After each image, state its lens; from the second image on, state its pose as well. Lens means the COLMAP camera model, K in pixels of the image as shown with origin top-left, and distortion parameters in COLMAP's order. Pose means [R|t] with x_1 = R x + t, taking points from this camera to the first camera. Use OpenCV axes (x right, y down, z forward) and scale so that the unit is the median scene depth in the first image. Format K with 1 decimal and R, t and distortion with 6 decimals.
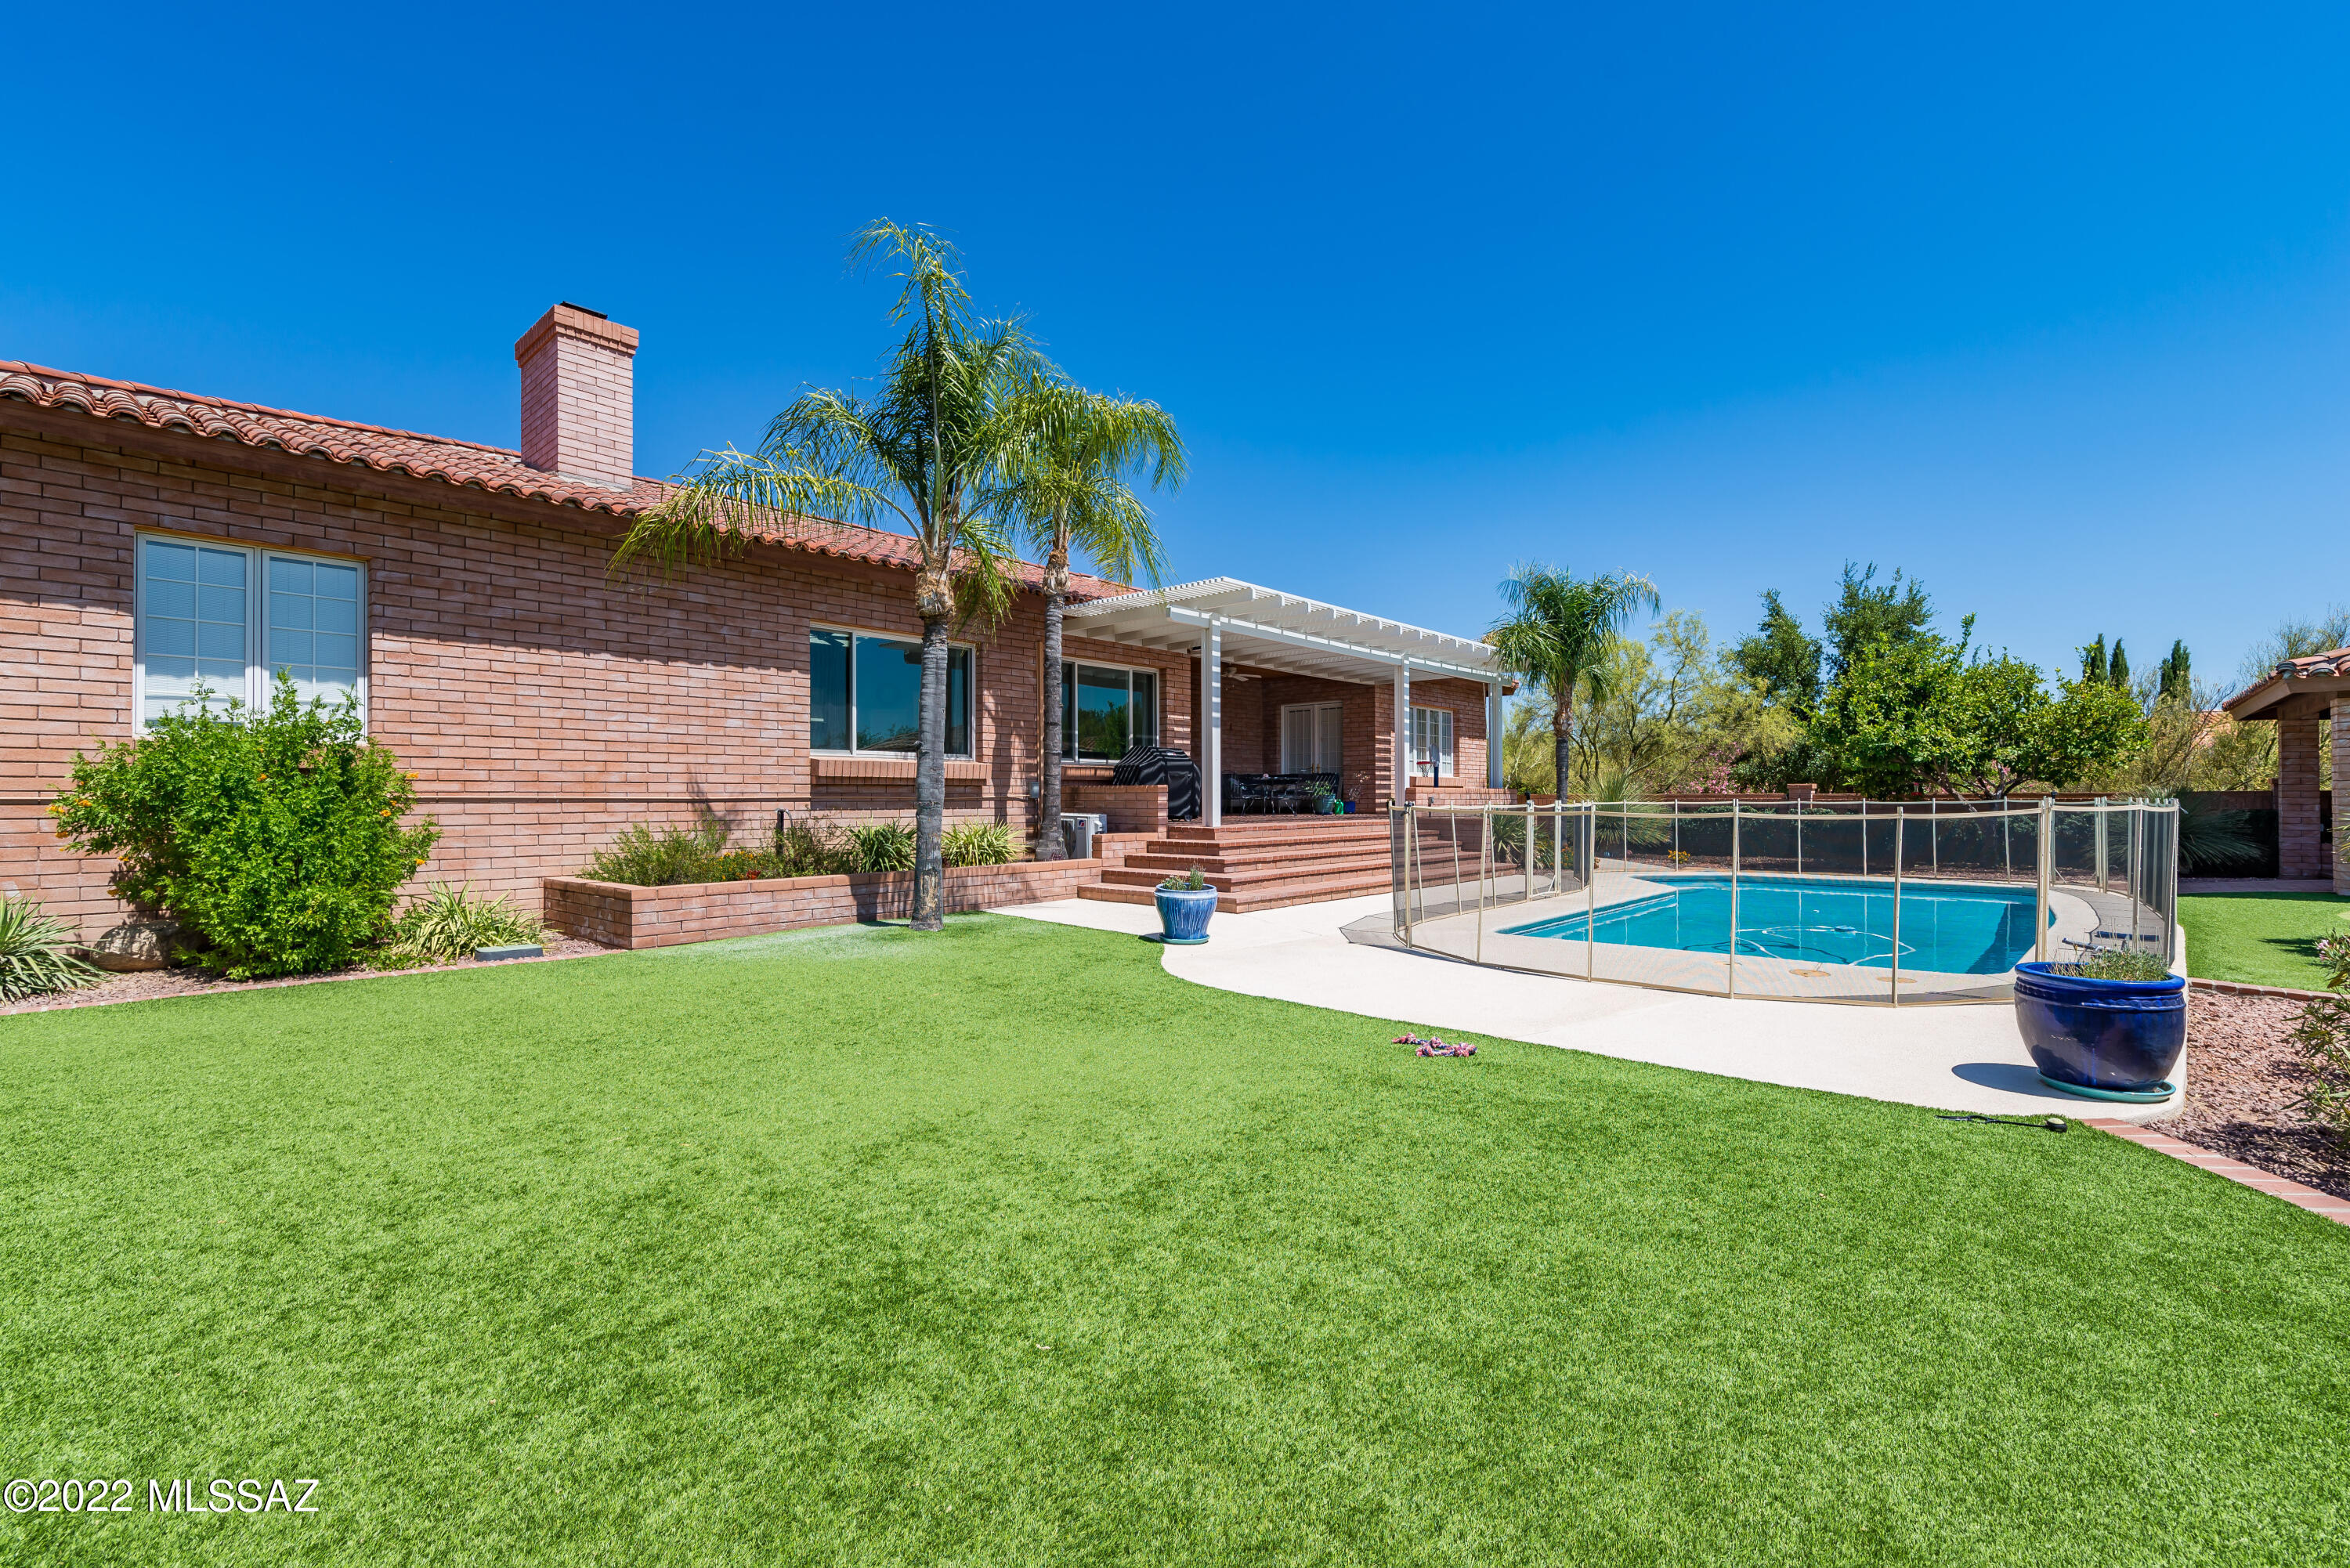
lens RADIAL K [[1014.1, 0, 1174.1], [0, 1014.1, 793.4], [0, 0, 1]] dist [-0.000923, -0.000496]
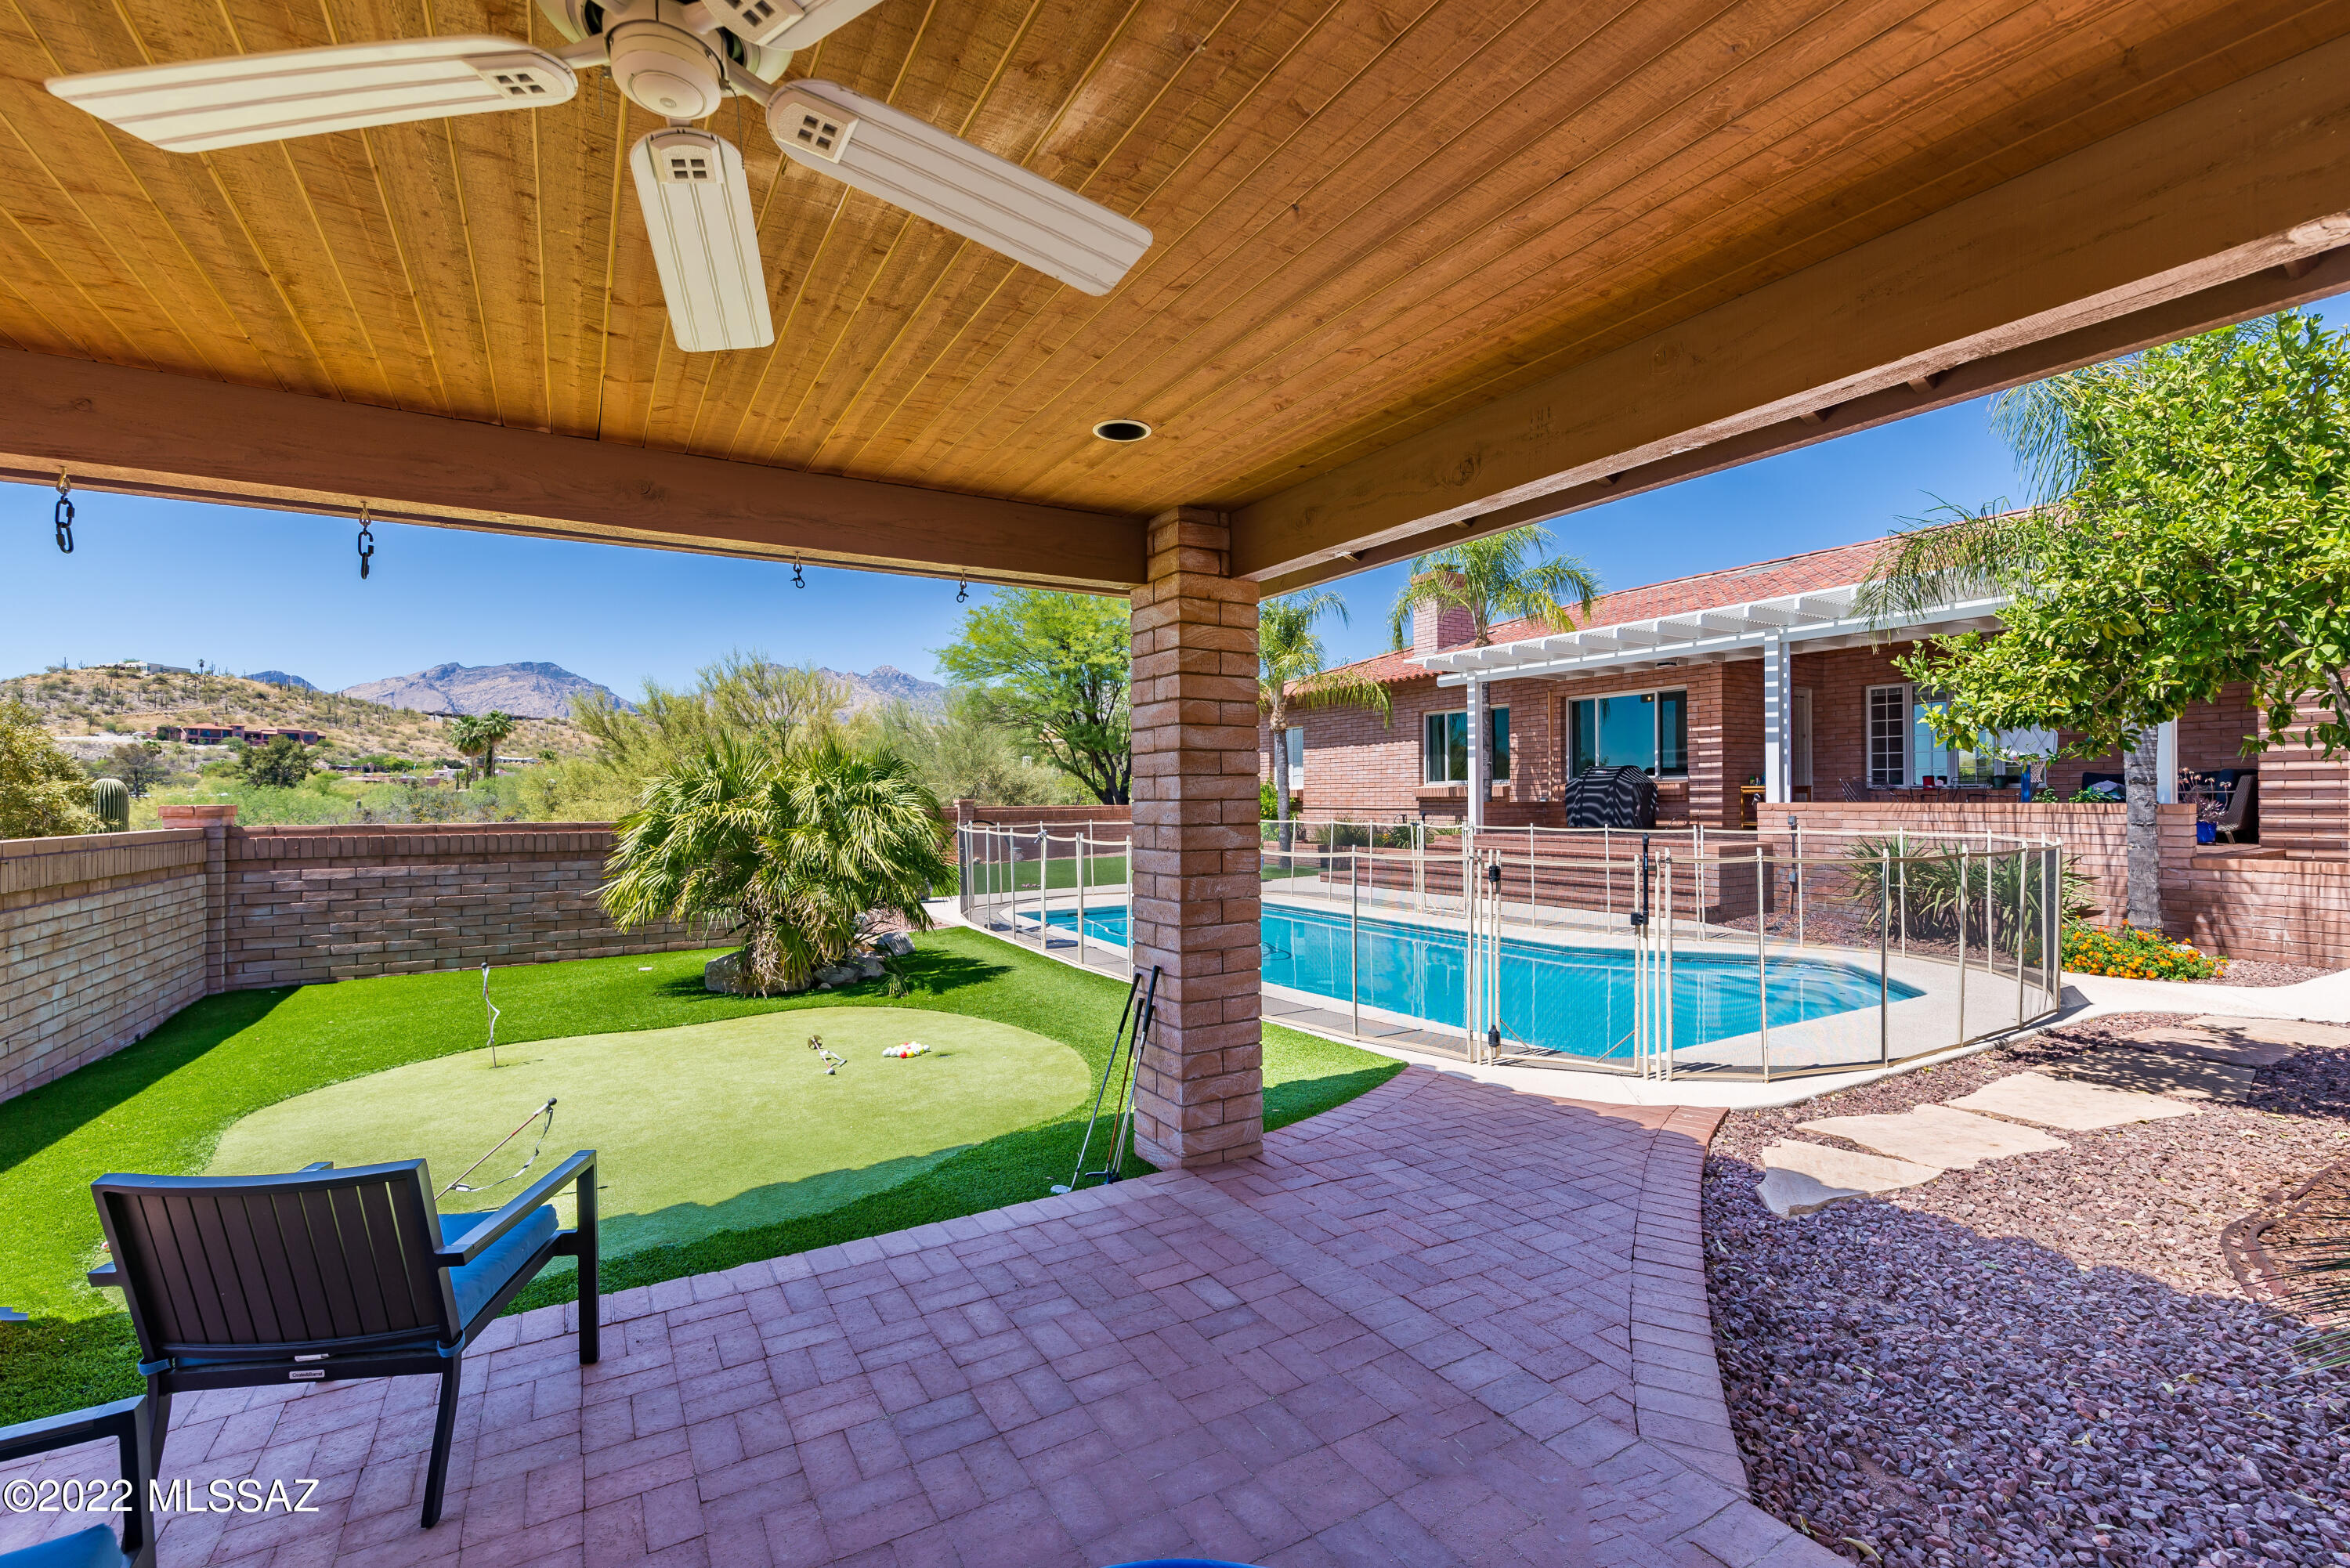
lens RADIAL K [[1014.1, 0, 1174.1], [0, 1014.1, 793.4], [0, 0, 1]] dist [-0.000923, -0.000496]
pose [[-0.283380, 0.000015, -0.959008, 1.306490], [0.013782, 0.999897, -0.004057, -0.018410], [0.958909, -0.014367, -0.283351, 0.936448]]
